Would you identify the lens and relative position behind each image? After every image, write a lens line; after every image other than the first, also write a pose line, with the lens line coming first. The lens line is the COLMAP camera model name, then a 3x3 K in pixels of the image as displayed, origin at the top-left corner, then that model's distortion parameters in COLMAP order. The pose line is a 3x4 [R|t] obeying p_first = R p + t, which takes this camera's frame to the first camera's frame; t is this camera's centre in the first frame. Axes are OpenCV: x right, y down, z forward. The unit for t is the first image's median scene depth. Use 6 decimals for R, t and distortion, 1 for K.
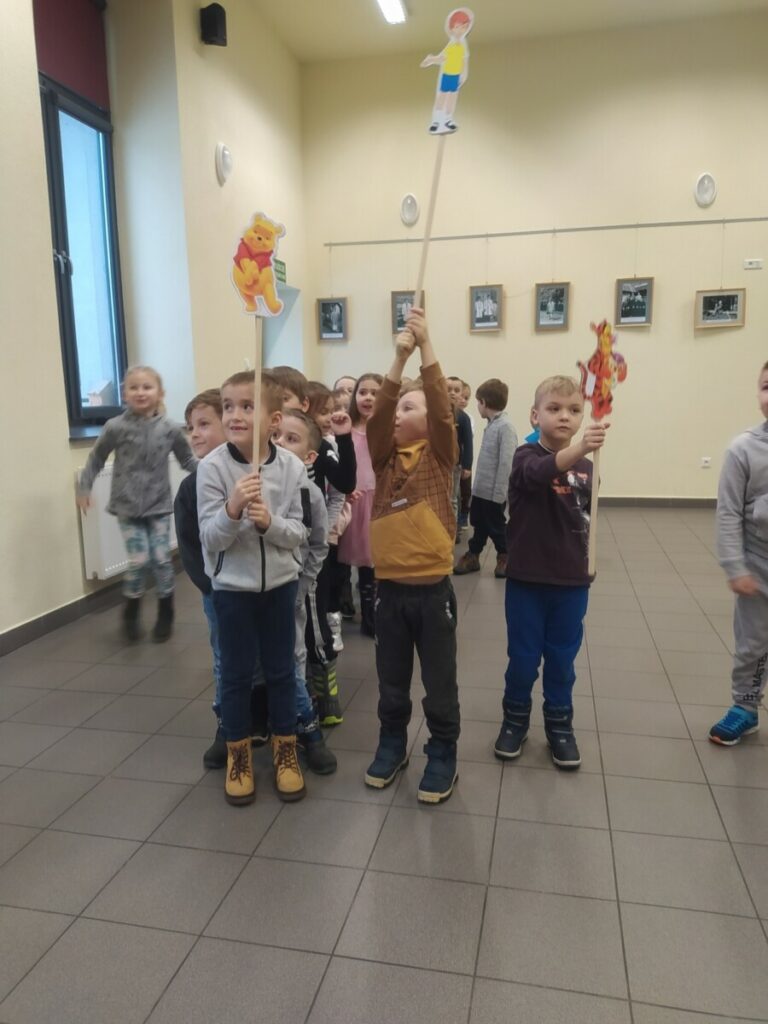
lens RADIAL K [[768.1, 0, 374.9], [0, 768.1, 522.4], [0, 0, 1]] dist [0.049844, -0.064054]
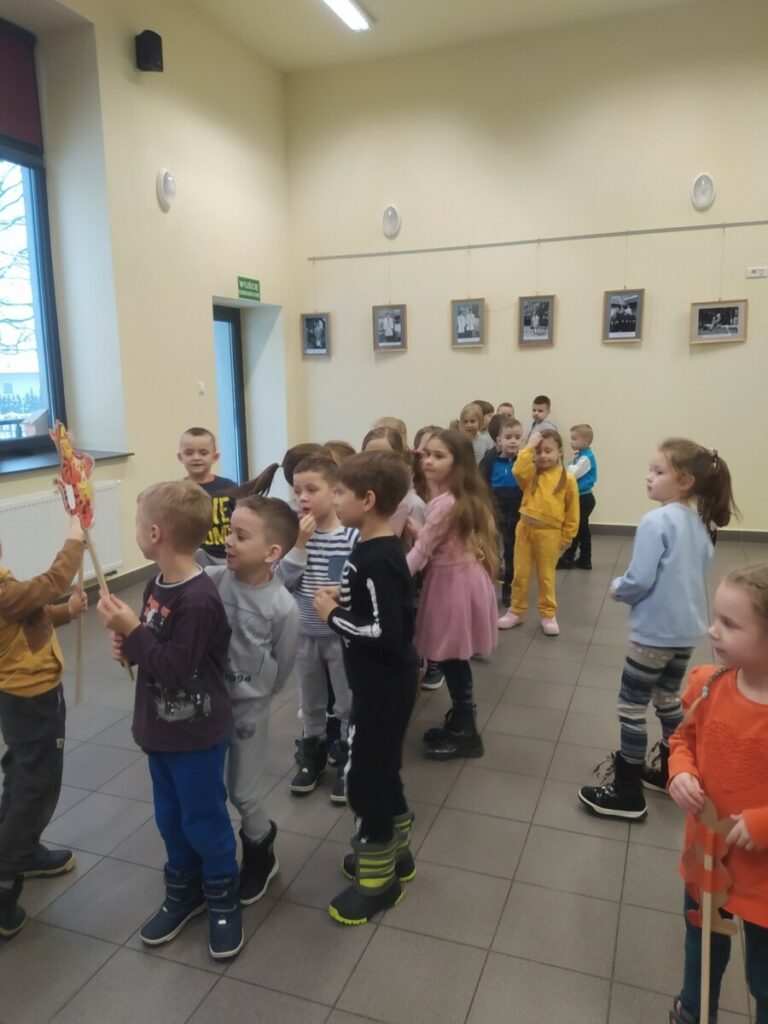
lens RADIAL K [[768.1, 0, 373.4], [0, 768.1, 513.9], [0, 0, 1]] dist [0.049844, -0.064054]
pose [[0.990034, 0.019792, -0.139431, 0.168692], [-0.018575, 0.999777, 0.010027, -0.051007], [0.139598, -0.007337, 0.990181, 0.043638]]
